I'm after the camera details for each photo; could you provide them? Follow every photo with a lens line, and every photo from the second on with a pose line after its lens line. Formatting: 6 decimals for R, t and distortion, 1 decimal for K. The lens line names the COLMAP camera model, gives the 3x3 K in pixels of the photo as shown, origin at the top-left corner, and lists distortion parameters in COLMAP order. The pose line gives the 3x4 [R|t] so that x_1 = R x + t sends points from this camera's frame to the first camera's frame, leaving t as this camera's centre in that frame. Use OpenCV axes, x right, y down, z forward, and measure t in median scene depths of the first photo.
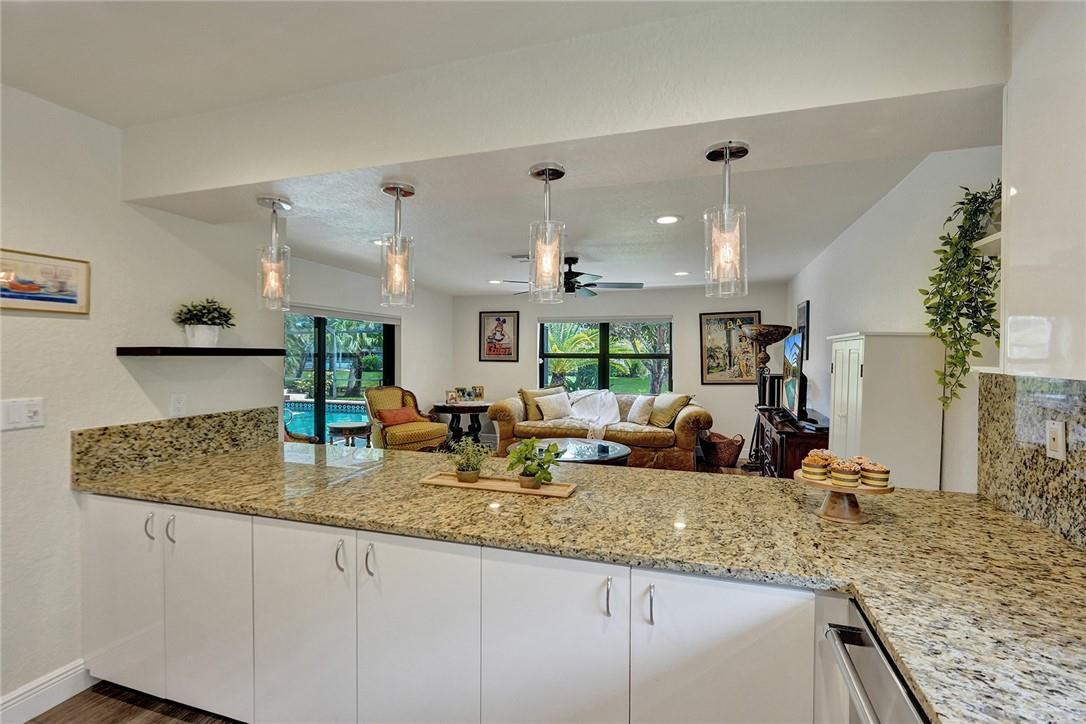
lens RADIAL K [[496.6, 0, 541.2], [0, 496.6, 359.9], [0, 0, 1]] dist [-0.003443, -0.000521]
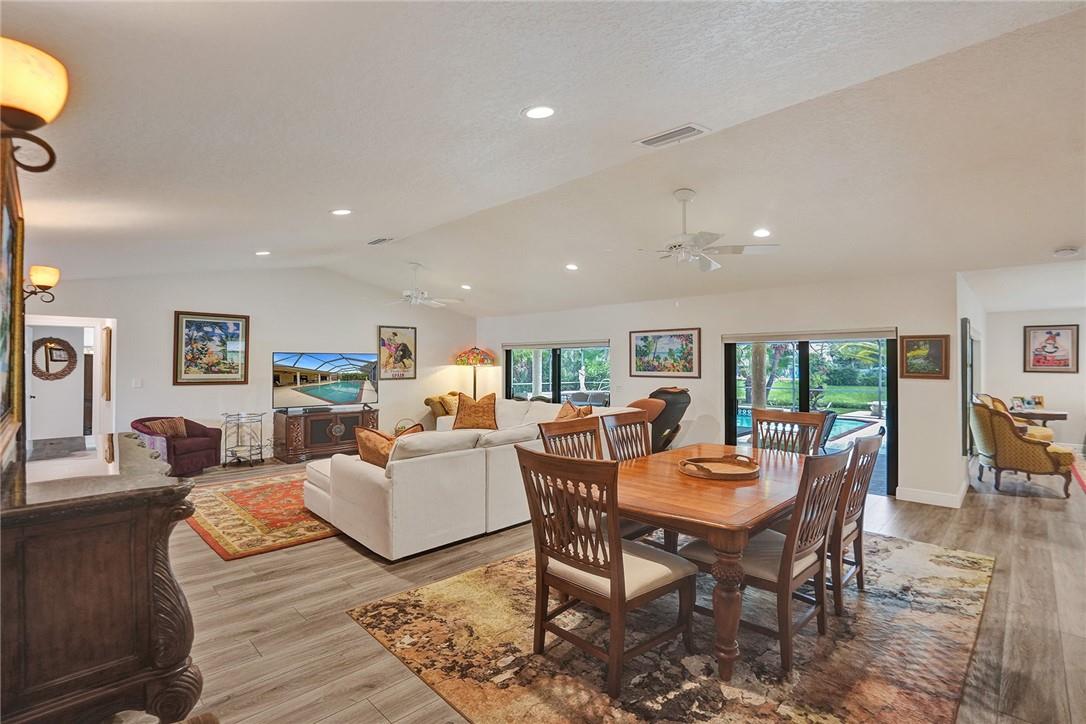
lens RADIAL K [[496.4, 0, 548.6], [0, 496.4, 356.7], [0, 0, 1]] dist [-0.021665, 0.000659]
pose [[0.897650, -0.008225, -0.440633, -0.775721], [-0.001990, 0.999740, -0.022717, -0.006661], [0.440705, 0.021269, 0.897400, -0.523661]]
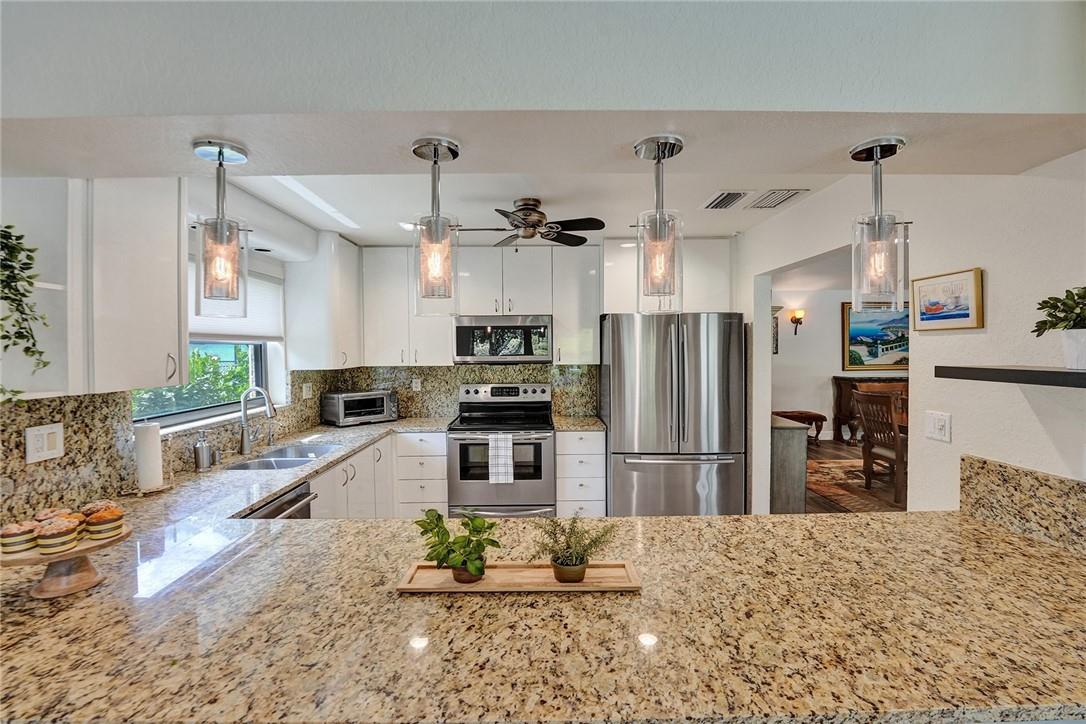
lens RADIAL K [[503.4, 0, 545.9], [0, 503.4, 355.3], [0, 0, 1]] dist [-0.025474, -0.000350]
pose [[-0.943140, 0.007970, -0.332299, 0.033578], [0.001396, 0.999799, 0.020018, -0.020935], [0.332392, 0.018416, -0.942962, 0.533716]]
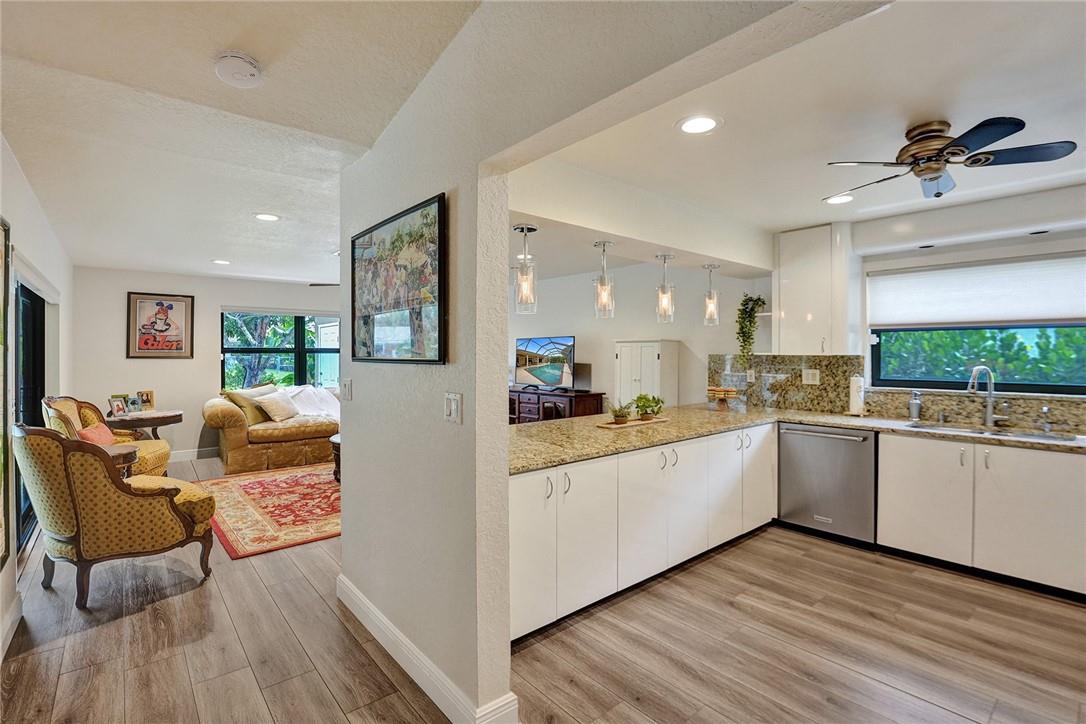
lens RADIAL K [[503.4, 0, 545.9], [0, 503.4, 355.3], [0, 0, 1]] dist [-0.025474, -0.000350]
pose [[0.517691, -0.008995, 0.855520, -0.575889], [0.008715, 0.999948, 0.005240, -0.000143], [-0.855523, 0.004743, 0.517743, 0.110204]]
